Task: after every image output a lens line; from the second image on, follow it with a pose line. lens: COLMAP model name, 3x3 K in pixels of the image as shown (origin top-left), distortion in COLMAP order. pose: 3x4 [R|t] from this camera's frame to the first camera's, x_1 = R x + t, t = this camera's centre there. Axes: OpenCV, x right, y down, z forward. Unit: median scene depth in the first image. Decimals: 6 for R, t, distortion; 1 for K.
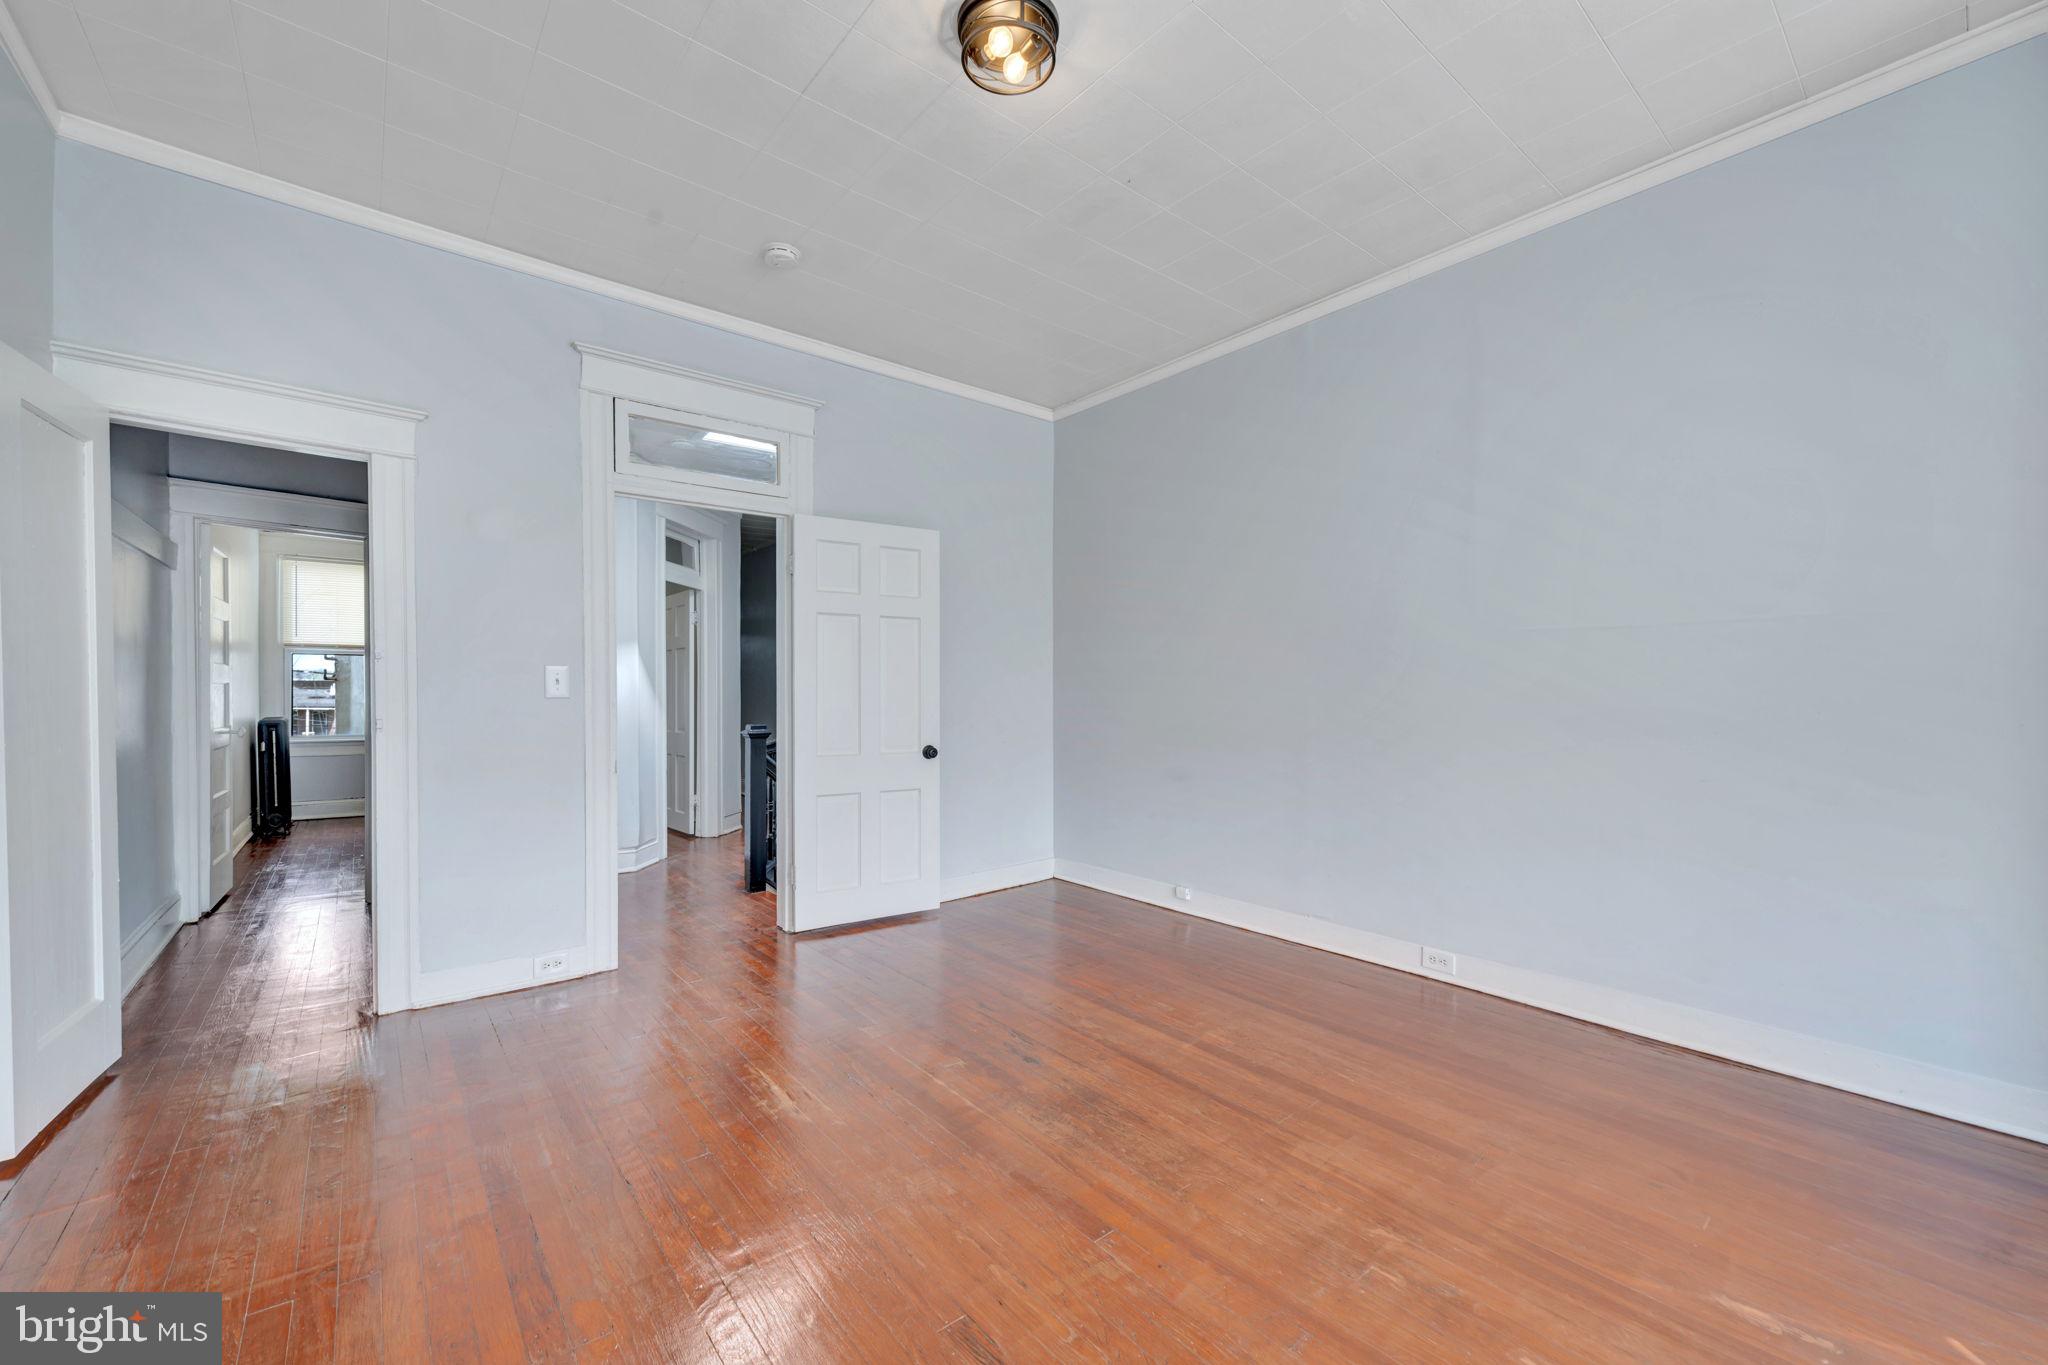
lens RADIAL K [[806.0, 0, 1024.2], [0, 806.0, 694.0], [0, 0, 1]] dist [0.000594, -0.000698]
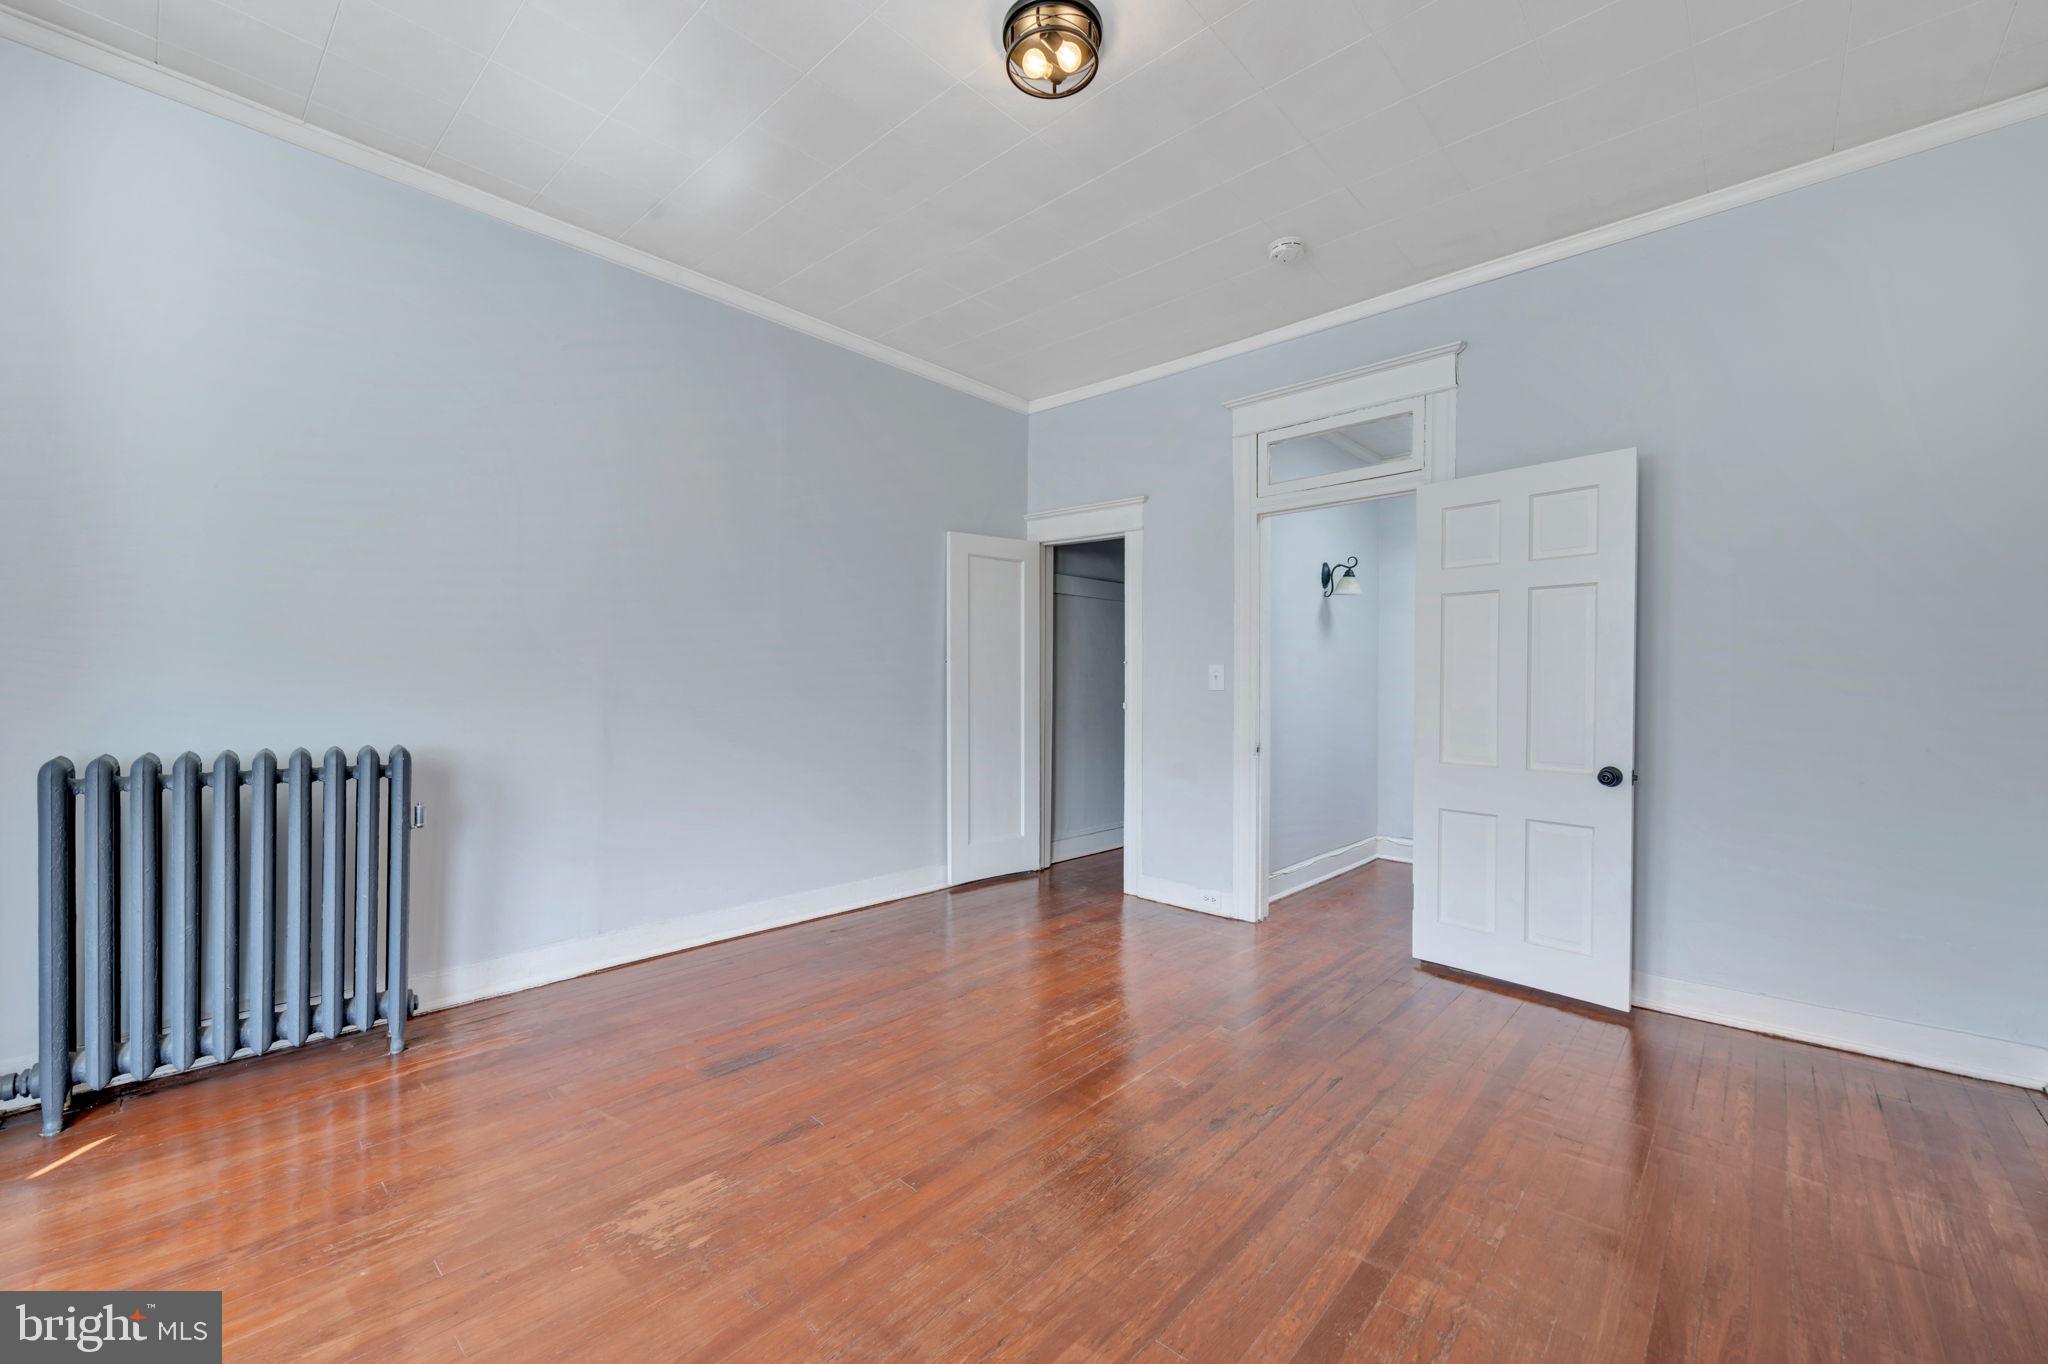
lens RADIAL K [[806.0, 0, 1024.2], [0, 806.0, 693.5], [0, 0, 1]] dist [0.000594, -0.000698]
pose [[0.131862, 0.011770, -0.991198, 0.633769], [-0.008989, 0.999903, 0.010677, -0.001354], [0.991227, 0.007502, 0.131955, 0.536938]]
